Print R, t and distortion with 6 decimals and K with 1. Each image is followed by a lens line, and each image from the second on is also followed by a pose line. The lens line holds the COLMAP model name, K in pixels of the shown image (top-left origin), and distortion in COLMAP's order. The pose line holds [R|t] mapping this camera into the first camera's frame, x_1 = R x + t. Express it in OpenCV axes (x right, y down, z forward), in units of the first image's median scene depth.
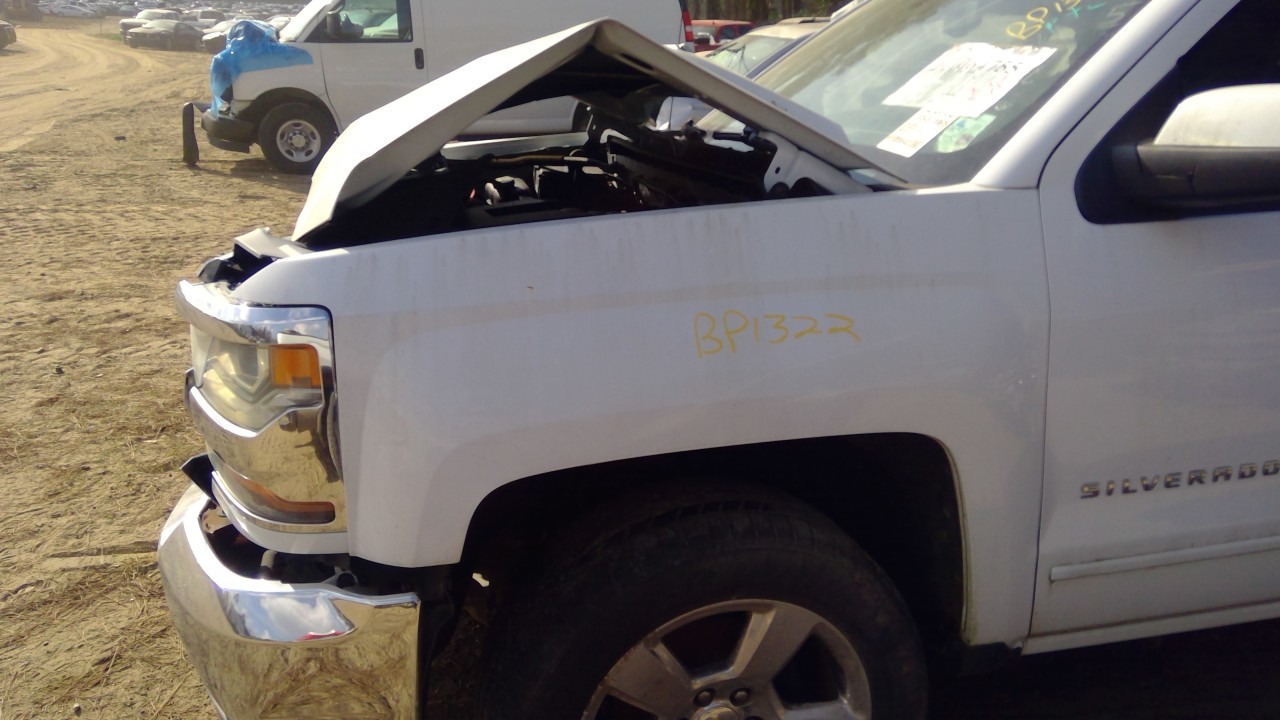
lens RADIAL K [[996.3, 0, 640.0], [0, 996.3, 360.0], [0, 0, 1]] dist [0.134188, -0.193636]
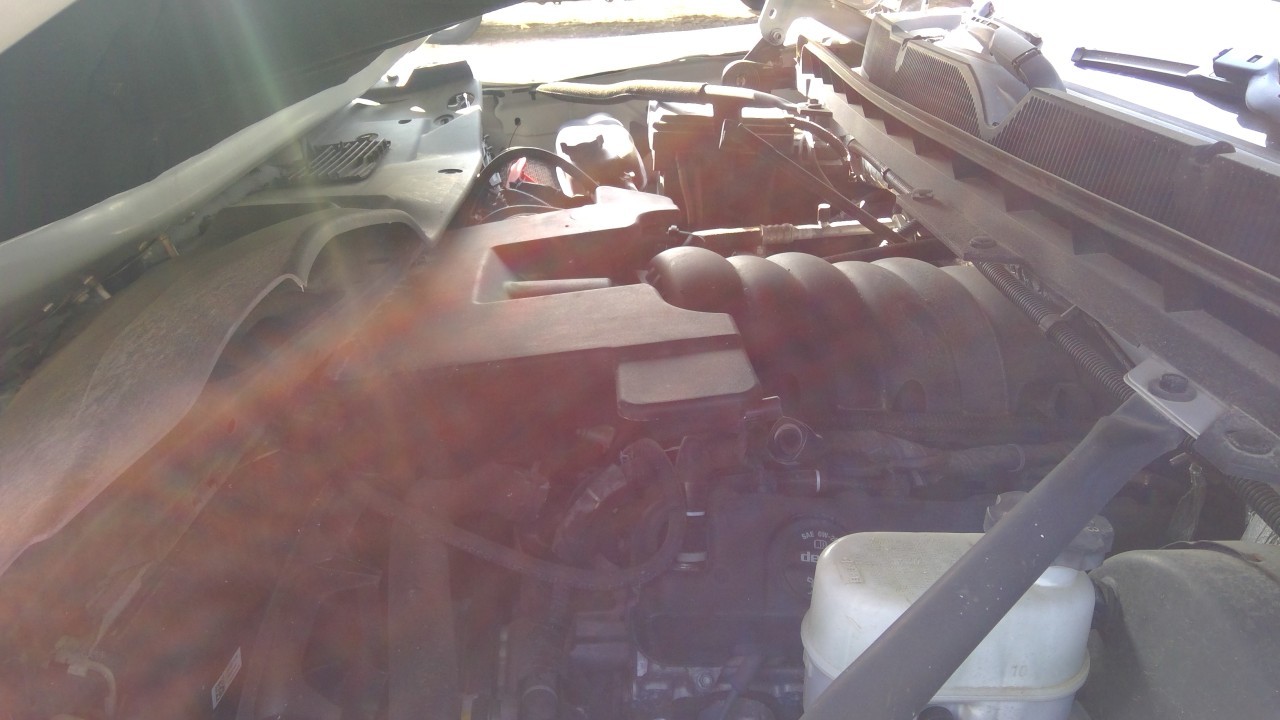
lens RADIAL K [[1013.6, 0, 634.5], [0, 1013.6, 358.2], [0, 0, 1]] dist [0.130162, -0.205087]
pose [[0.983820, 0.038855, -0.174895, -0.028554], [-0.020001, 0.993917, 0.108303, -0.198908], [0.178039, -0.103052, 0.978612, 0.792359]]
